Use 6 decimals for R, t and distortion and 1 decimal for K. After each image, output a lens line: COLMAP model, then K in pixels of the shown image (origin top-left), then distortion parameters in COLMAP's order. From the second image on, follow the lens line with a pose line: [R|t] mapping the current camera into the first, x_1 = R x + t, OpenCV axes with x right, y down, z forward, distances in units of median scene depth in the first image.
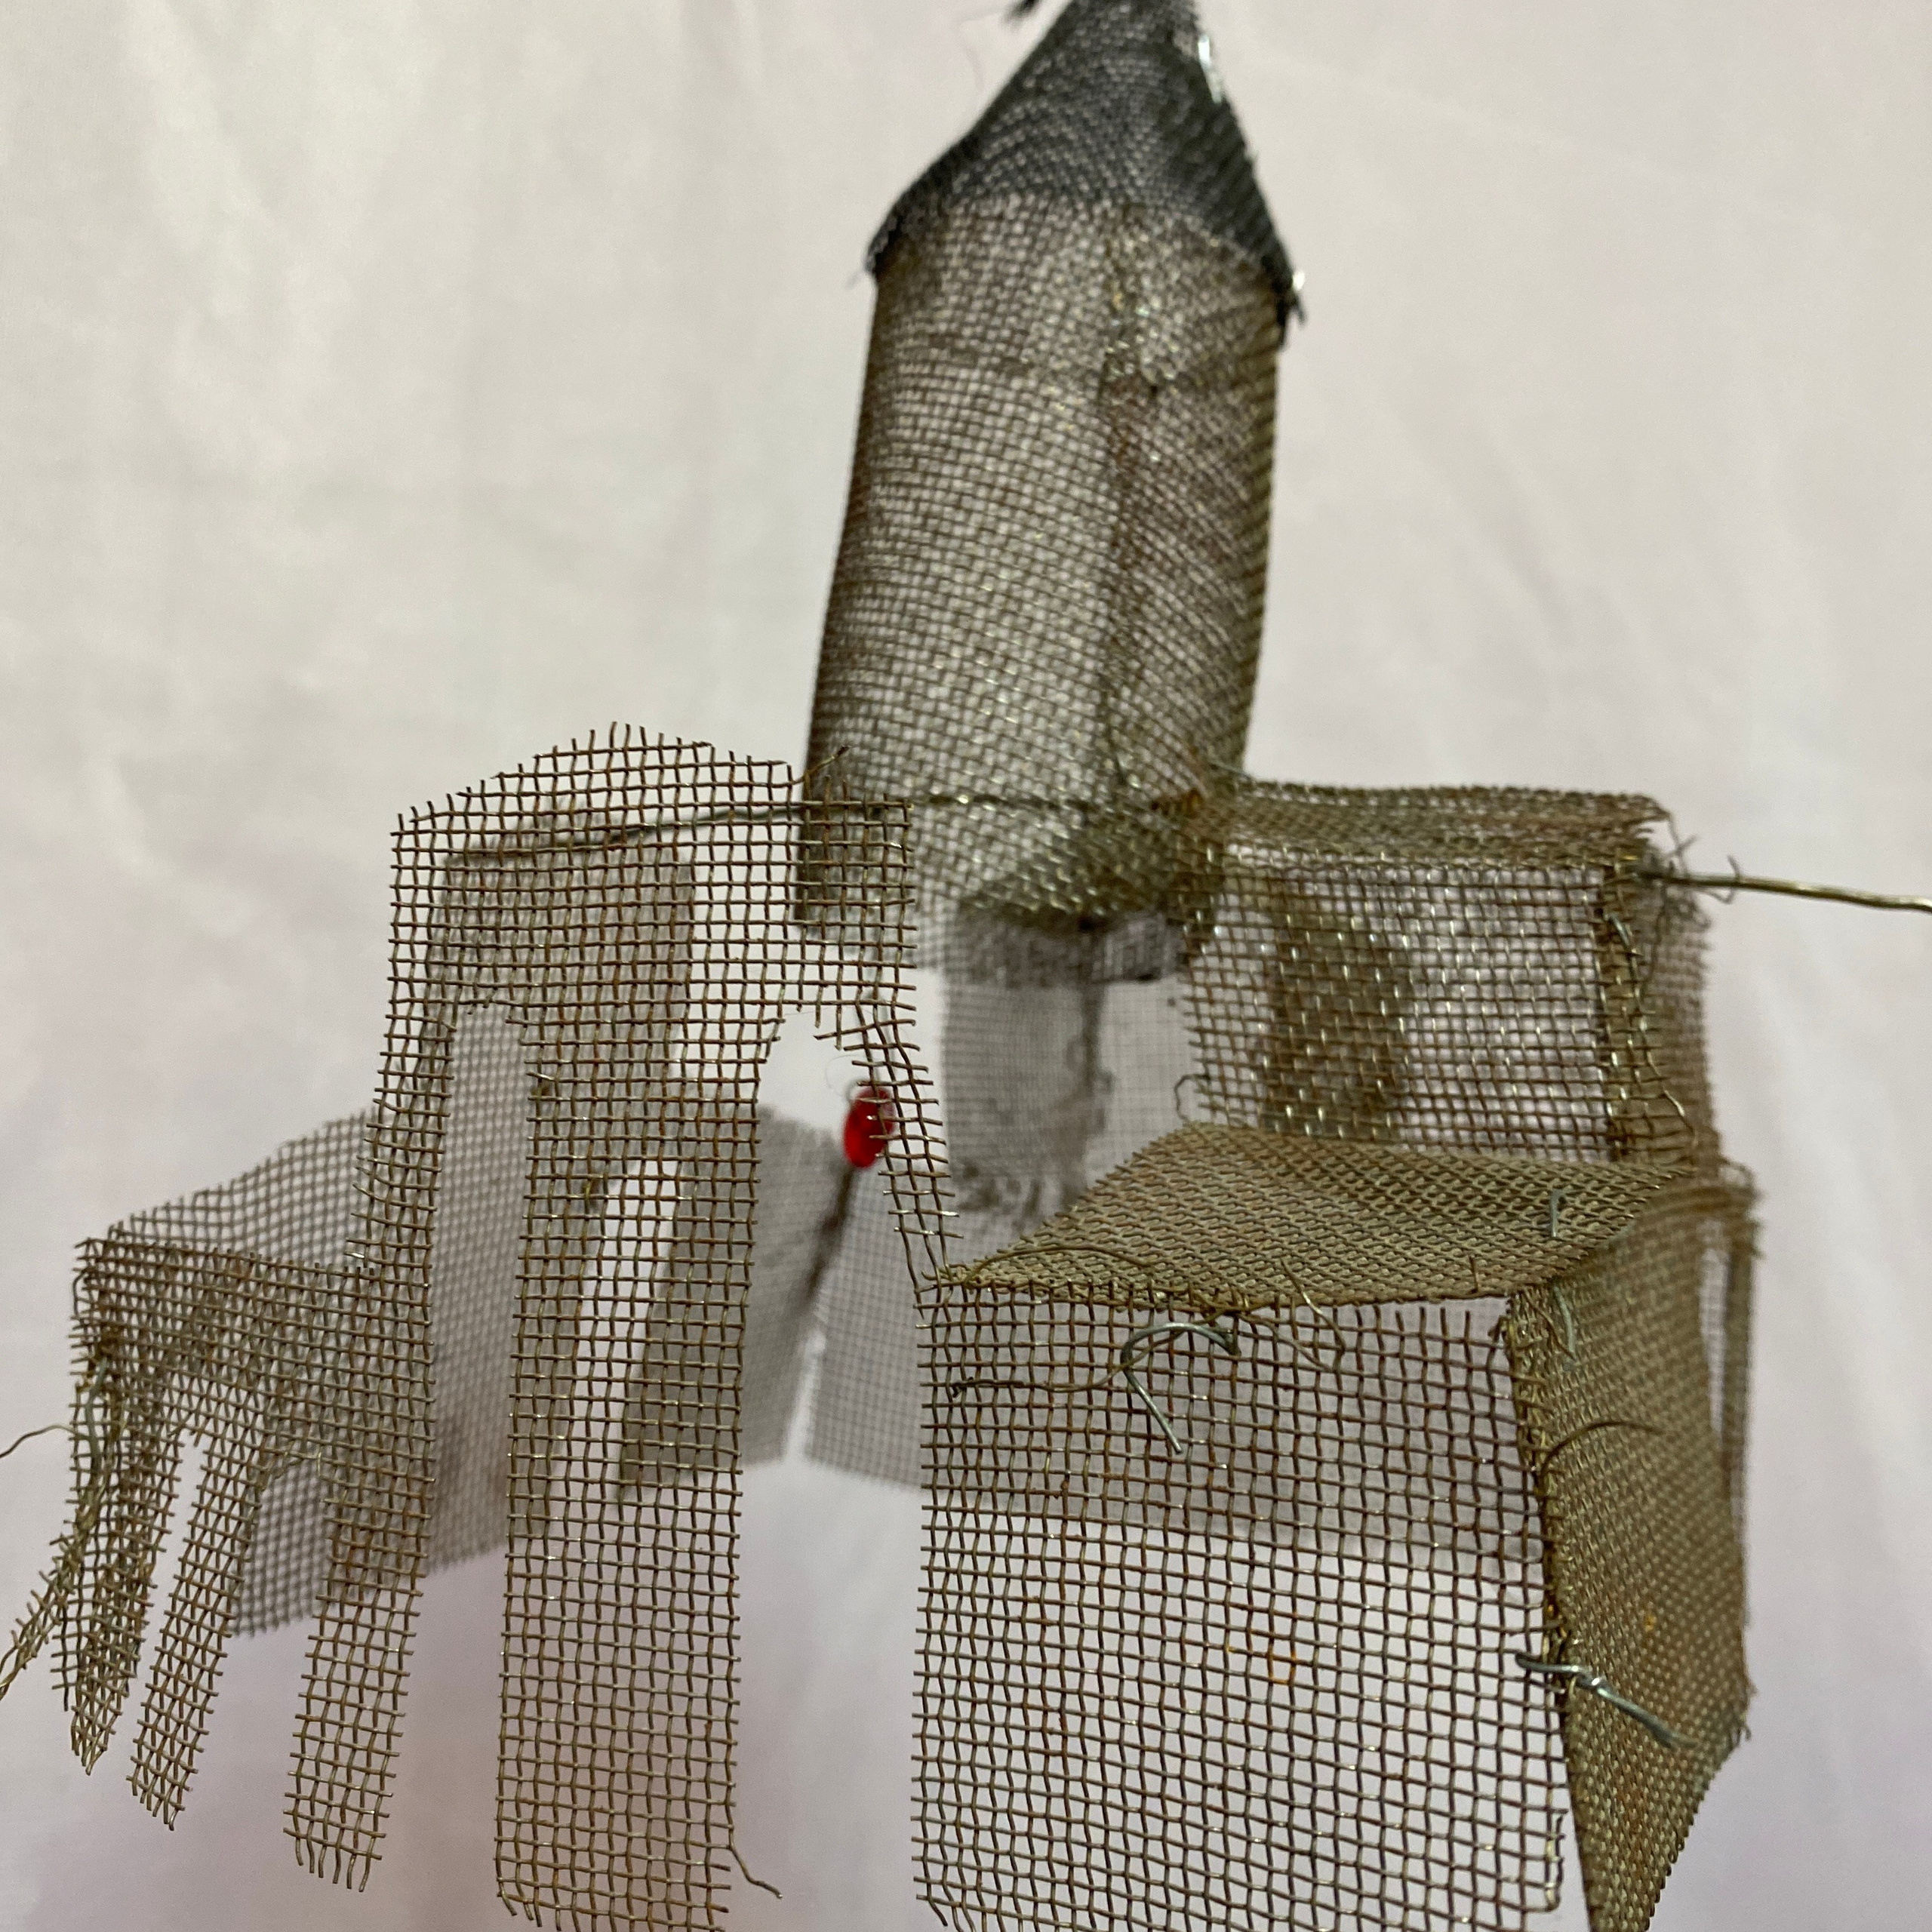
lens RADIAL K [[2294.6, 0, 971.3], [0, 2294.6, 949.6], [0, 0, 1]] dist [-0.017536, 0.000000]
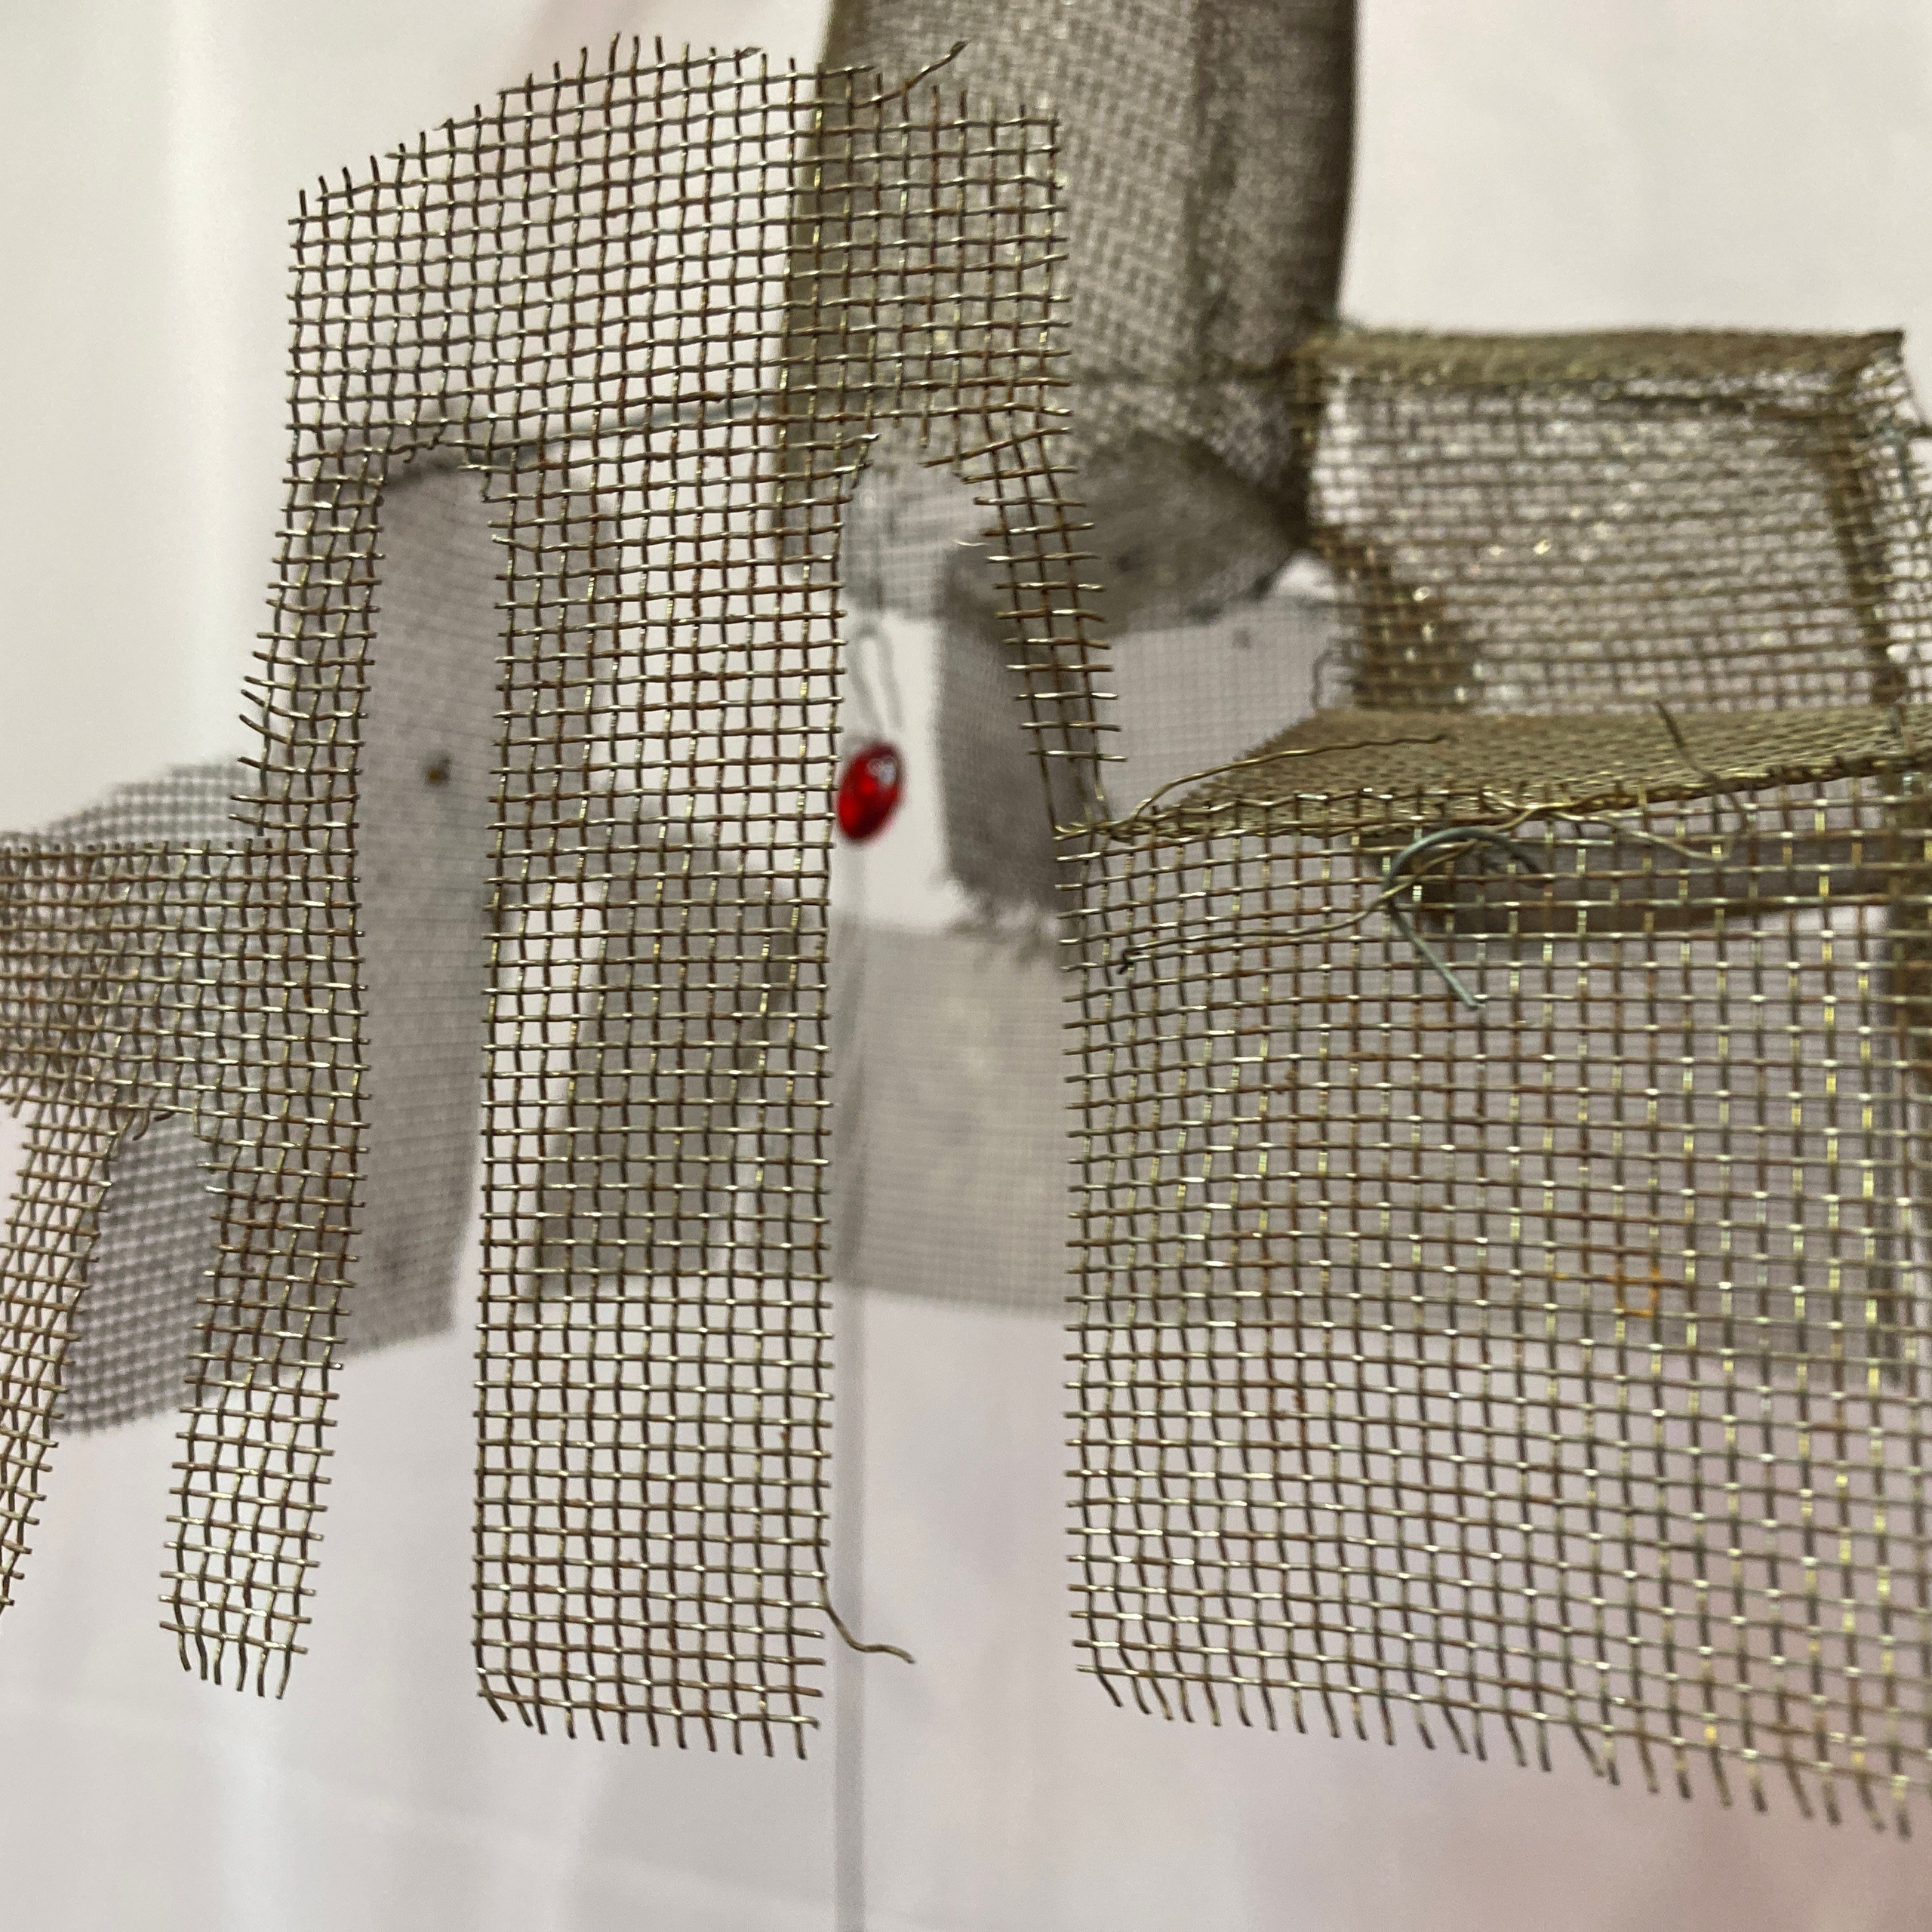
lens RADIAL K [[2294.6, 0, 964.4], [0, 2294.6, 984.5], [0, 0, 1]] dist [-0.017536, 0.000000]
pose [[0.995961, -0.014480, 0.088614, -0.114058], [0.012973, 0.999762, 0.017558, 0.179316], [-0.088848, -0.016337, 0.995911, 0.282165]]
